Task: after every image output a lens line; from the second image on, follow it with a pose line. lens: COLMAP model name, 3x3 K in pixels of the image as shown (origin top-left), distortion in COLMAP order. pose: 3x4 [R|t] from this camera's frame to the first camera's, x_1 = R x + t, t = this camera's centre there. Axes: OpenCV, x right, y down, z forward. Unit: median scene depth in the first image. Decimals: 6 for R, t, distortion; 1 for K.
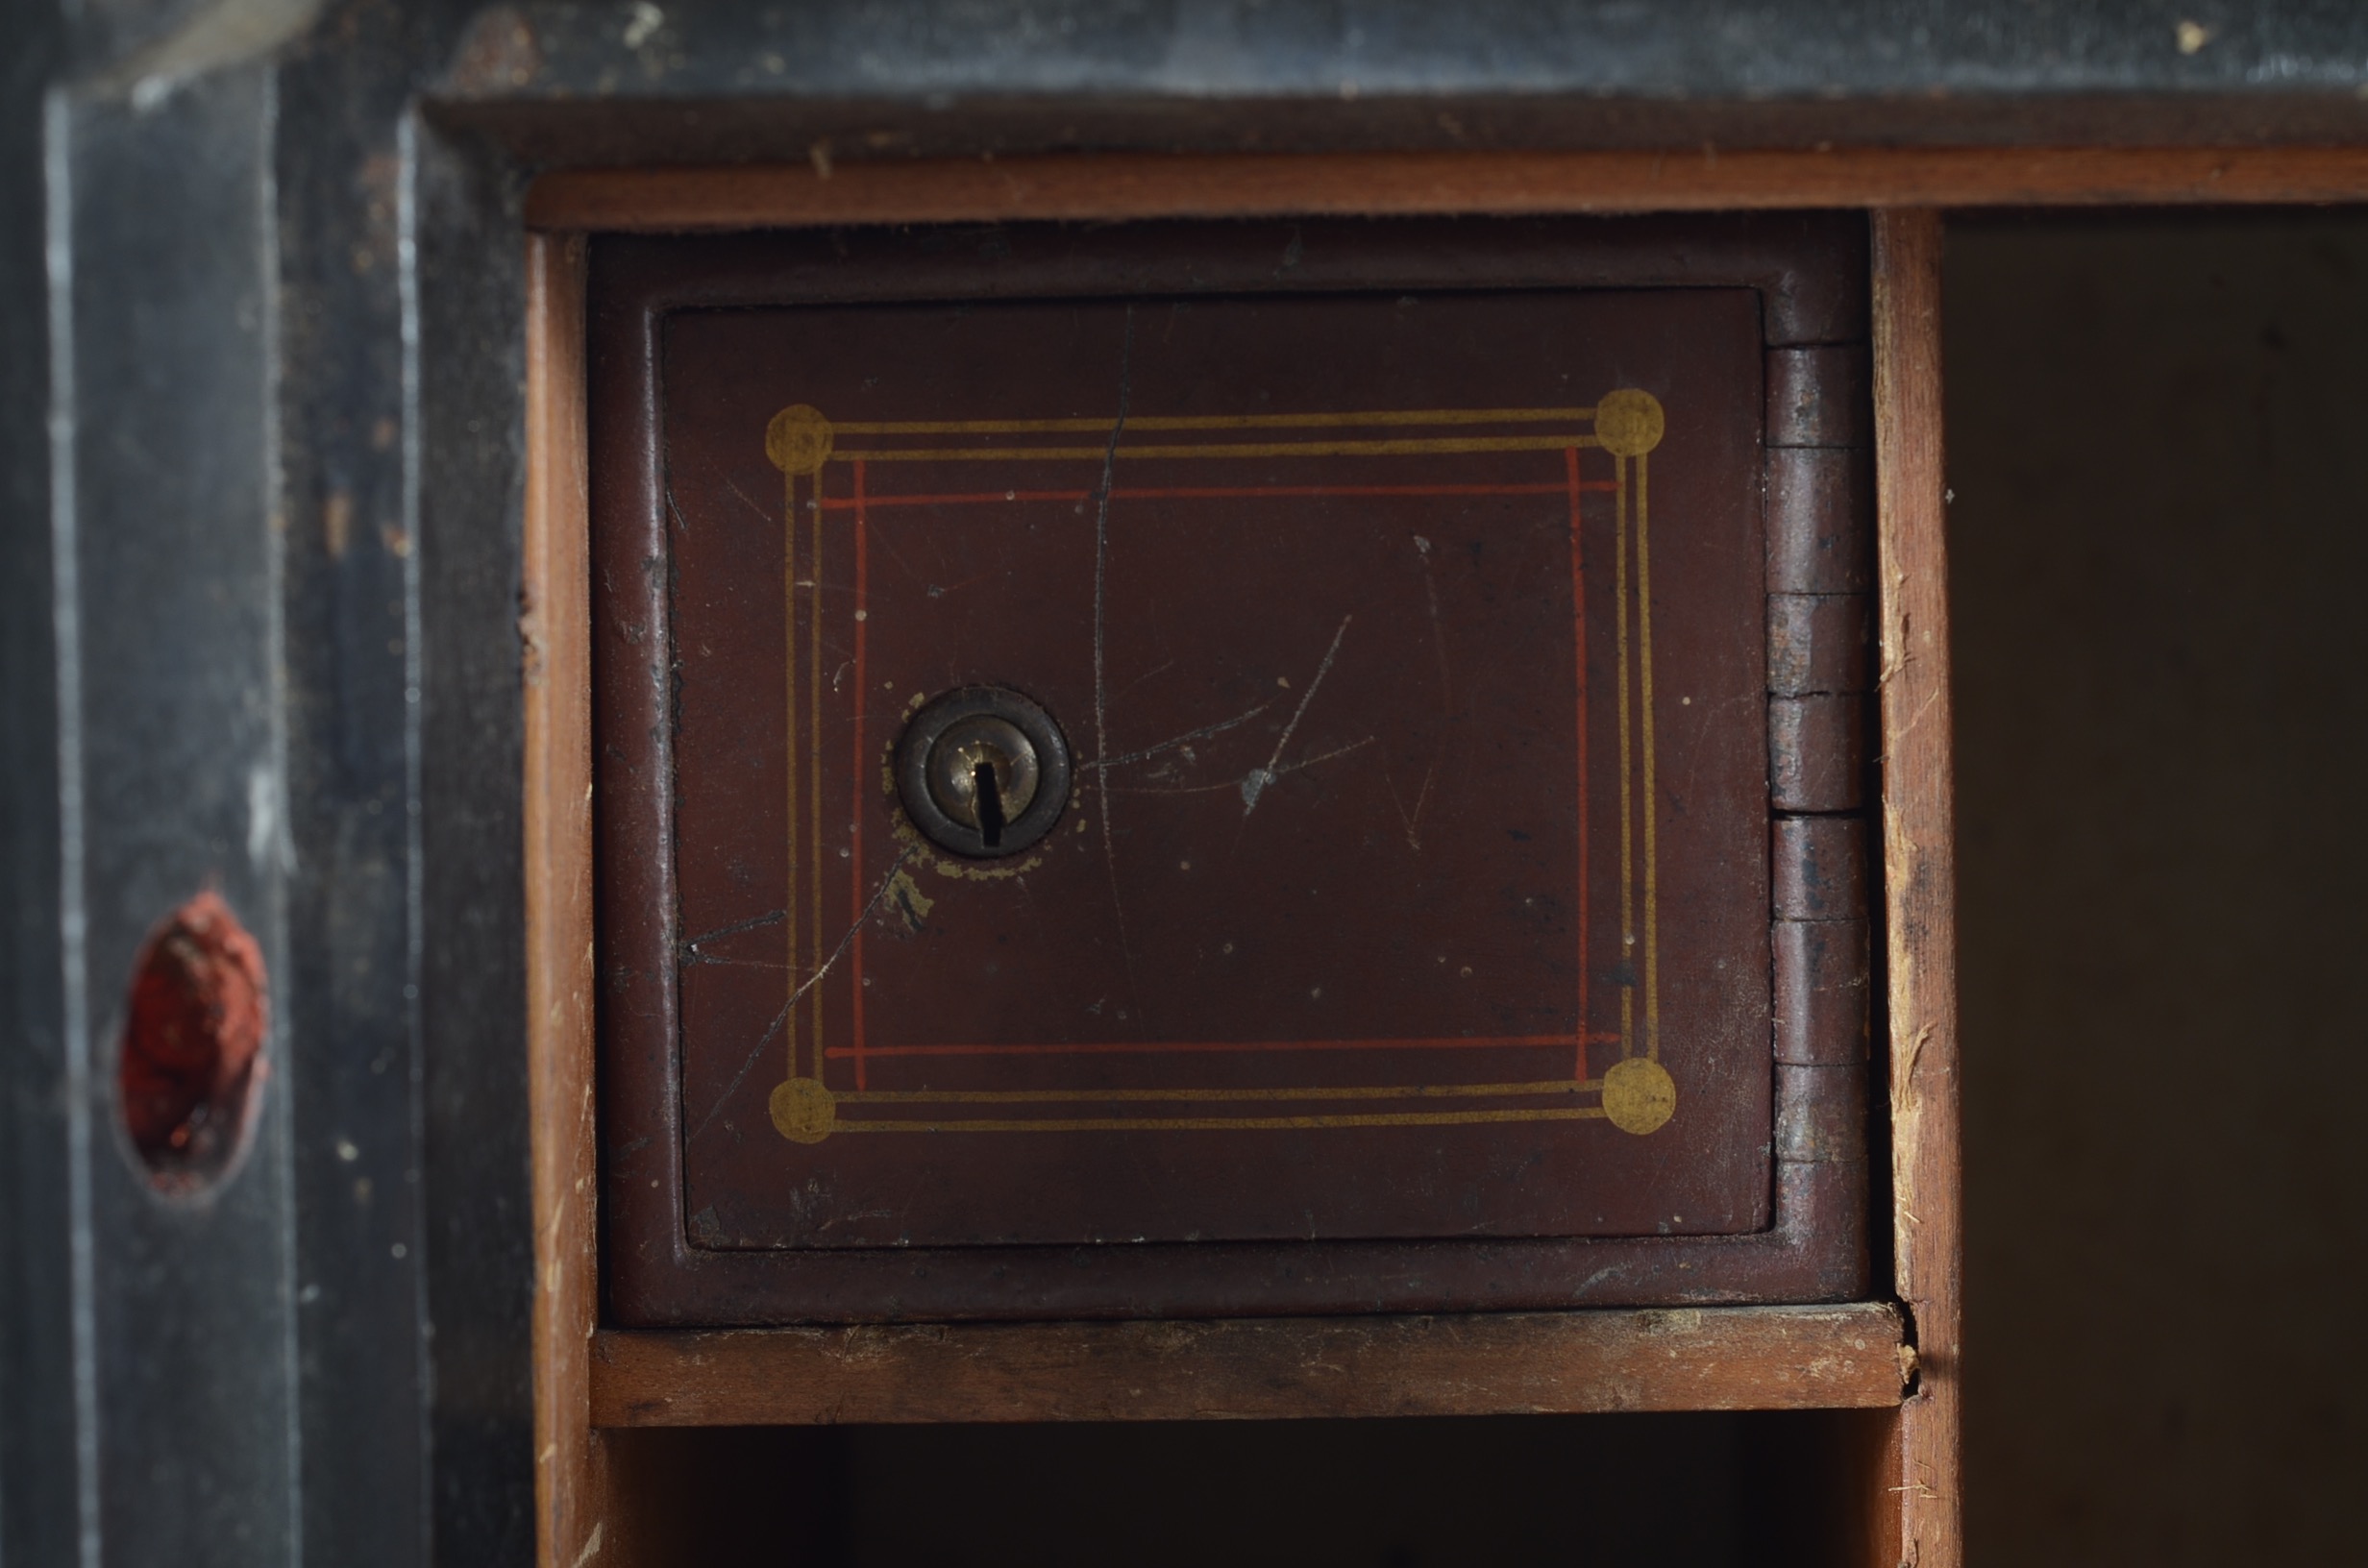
lens RADIAL K [[6168.3, 0, 1184.8], [0, 6168.3, 787.0], [0, 0, 1]] dist [0.012672, 0.000000]
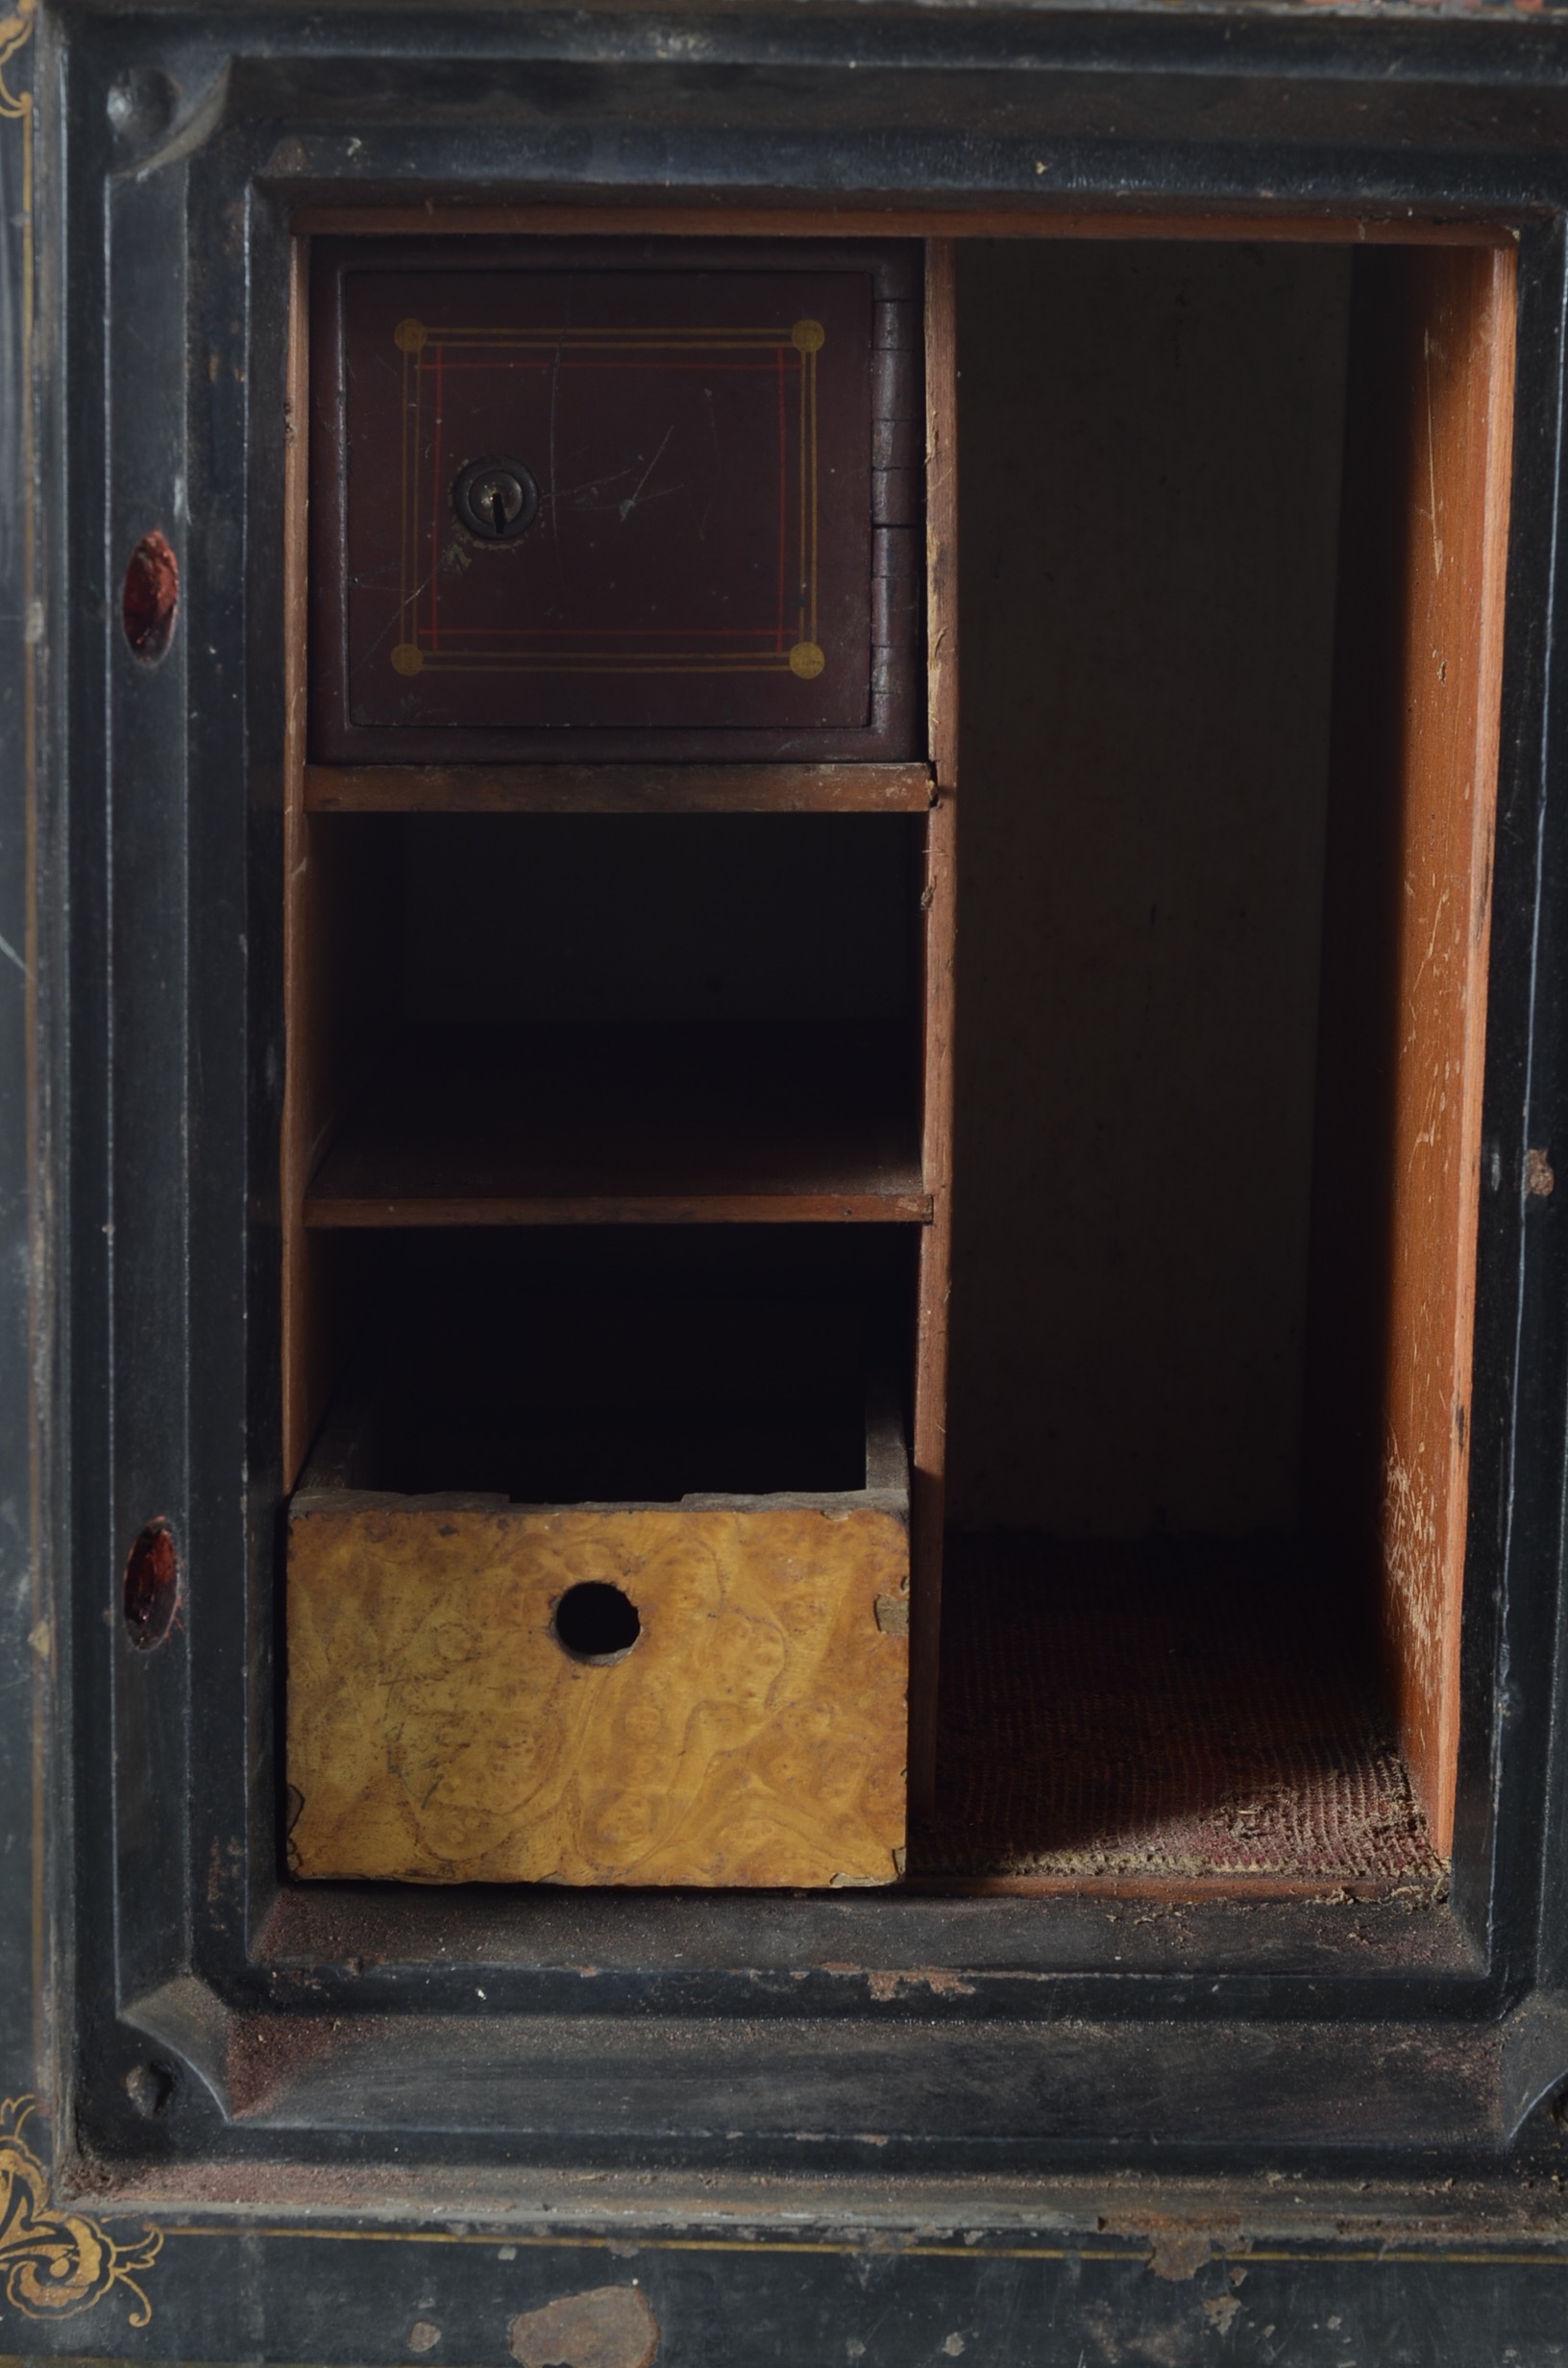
lens RADIAL K [[6168.3, 0, 792.5], [0, 6168.3, 1182.2], [0, 0, 1]] dist [0.012672, 0.000000]
pose [[0.999494, 0.018340, 0.025983, 0.017689], [-0.020242, 0.996983, 0.074940, 0.070414], [-0.024530, -0.075428, 0.996850, -1.109560]]
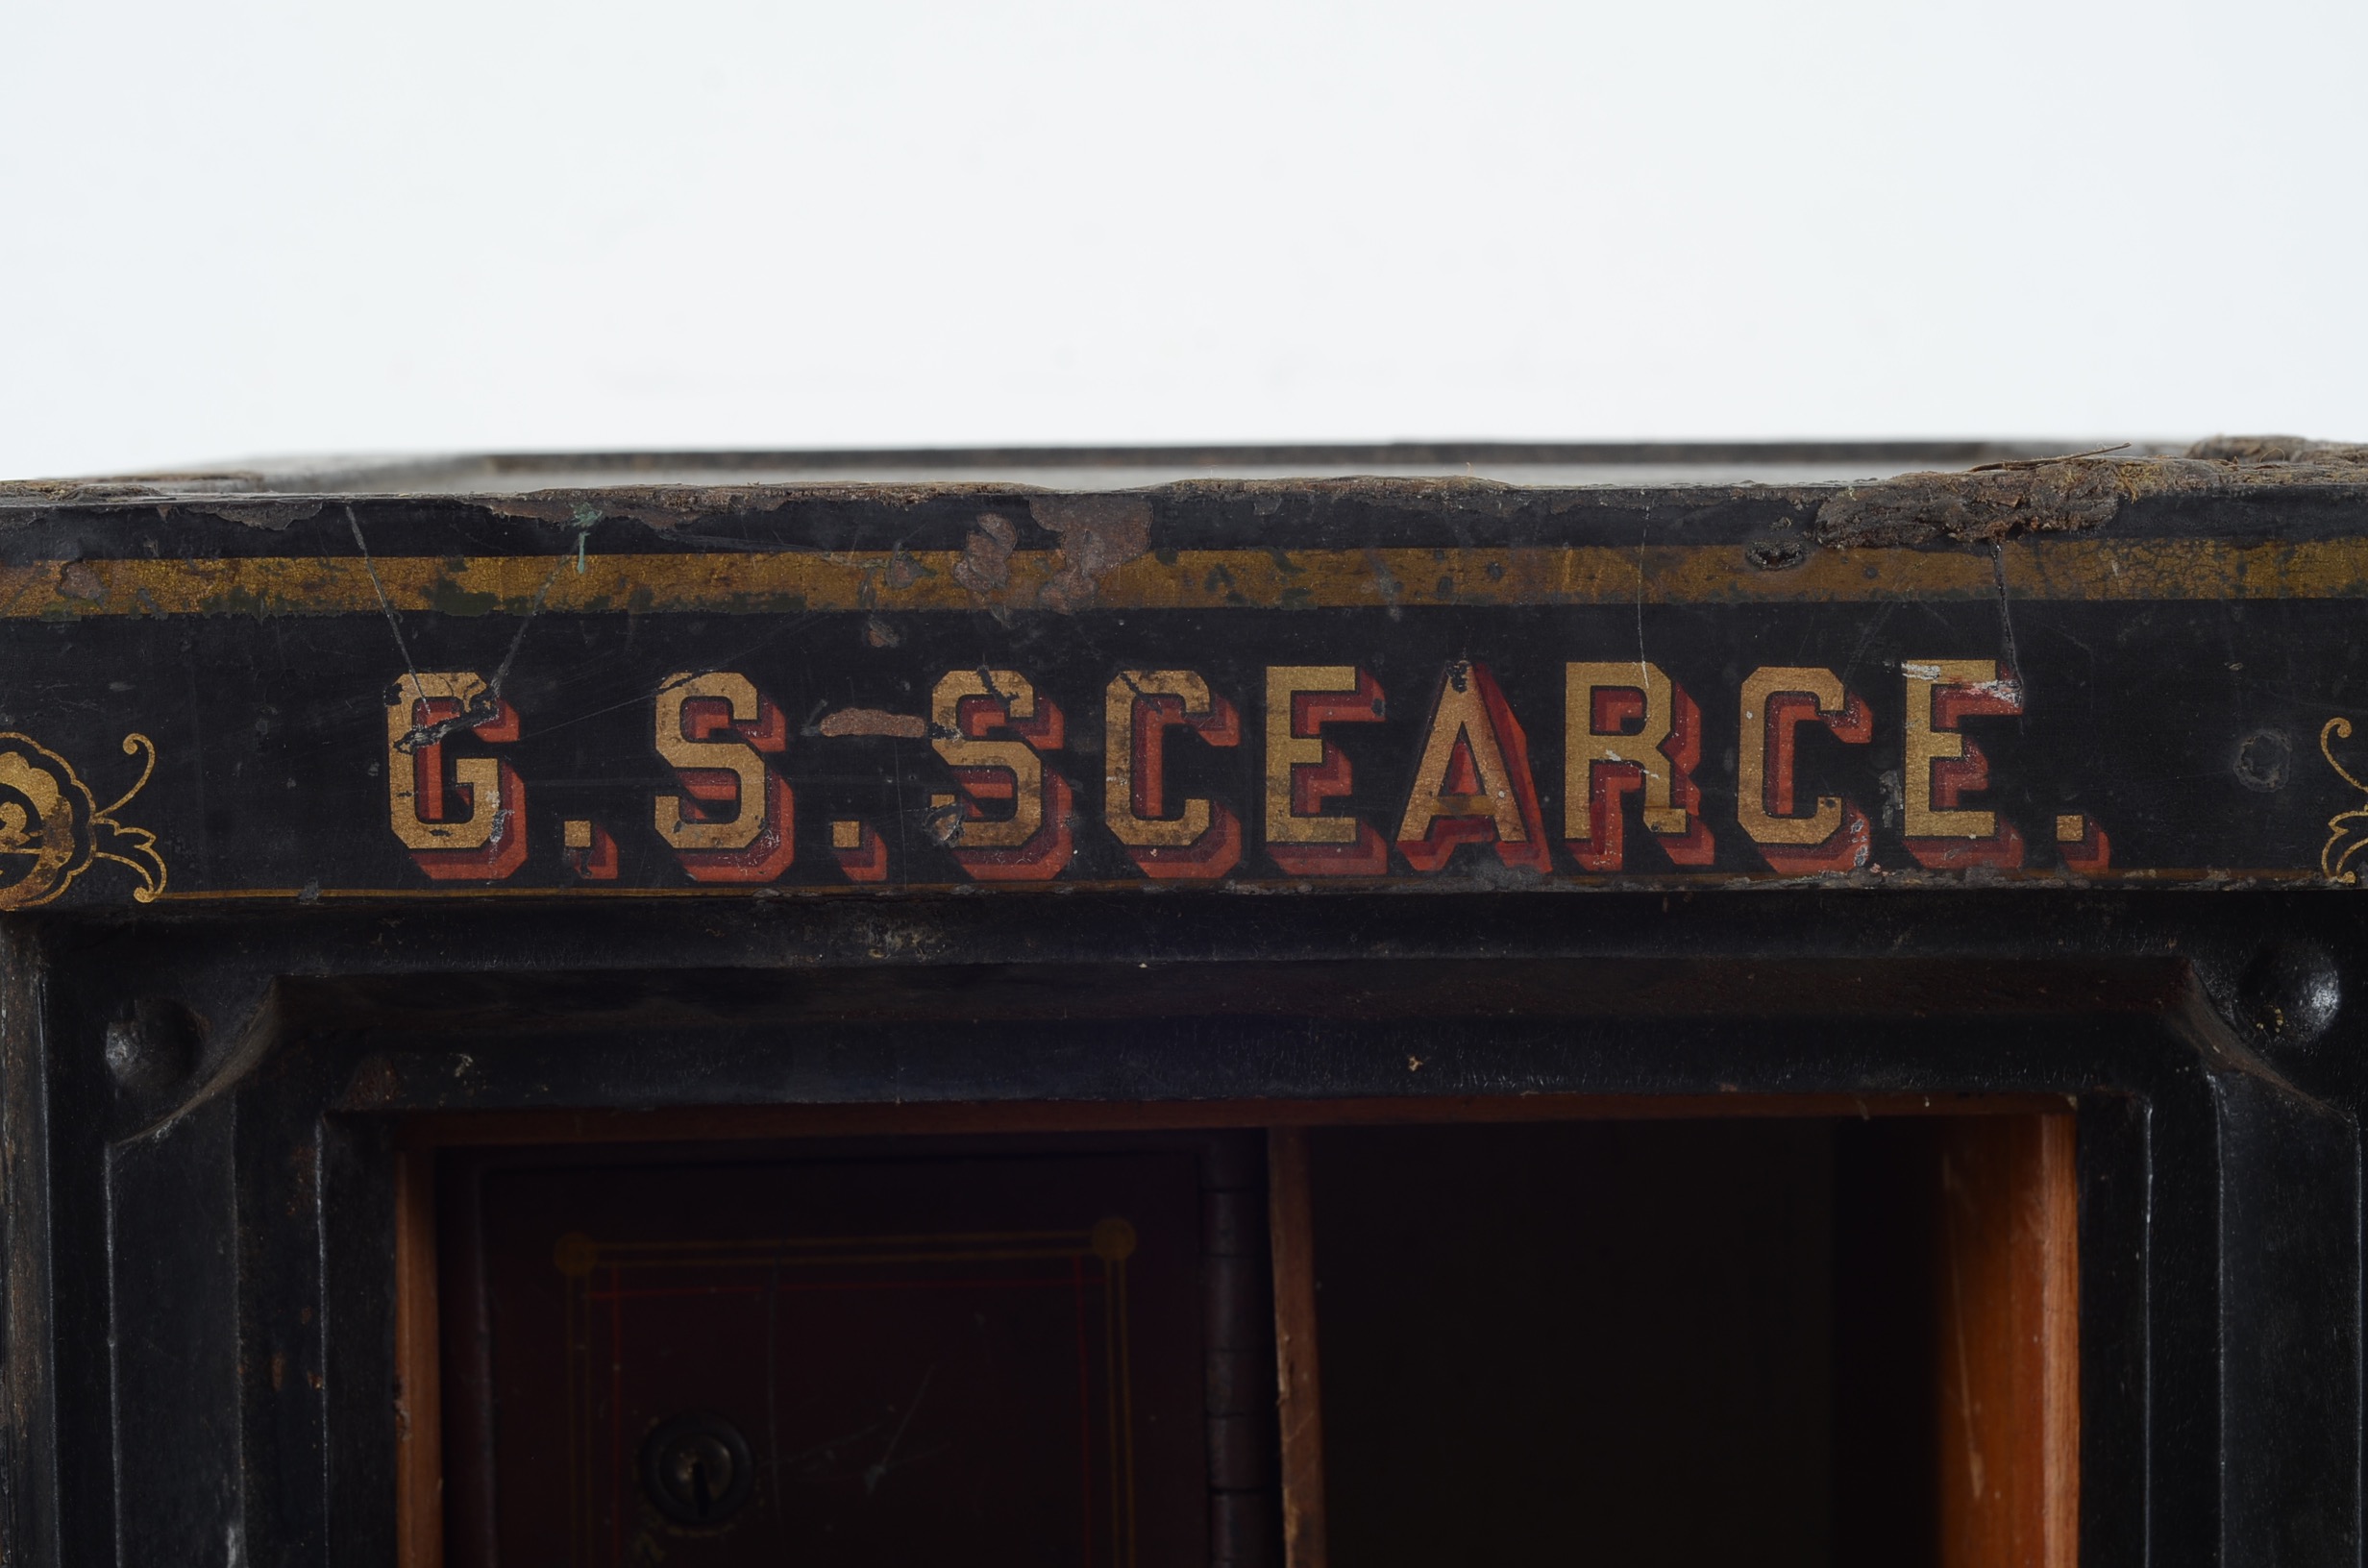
lens RADIAL K [[6168.3, 0, 1177.2], [0, 6168.3, 771.3], [0, 0, 1]] dist [0.012672, 0.000000]
pose [[0.999887, -0.010163, 0.011036, 0.072297], [0.010381, 0.999749, -0.019846, -0.145433], [-0.010832, 0.019959, 0.999742, -0.547805]]
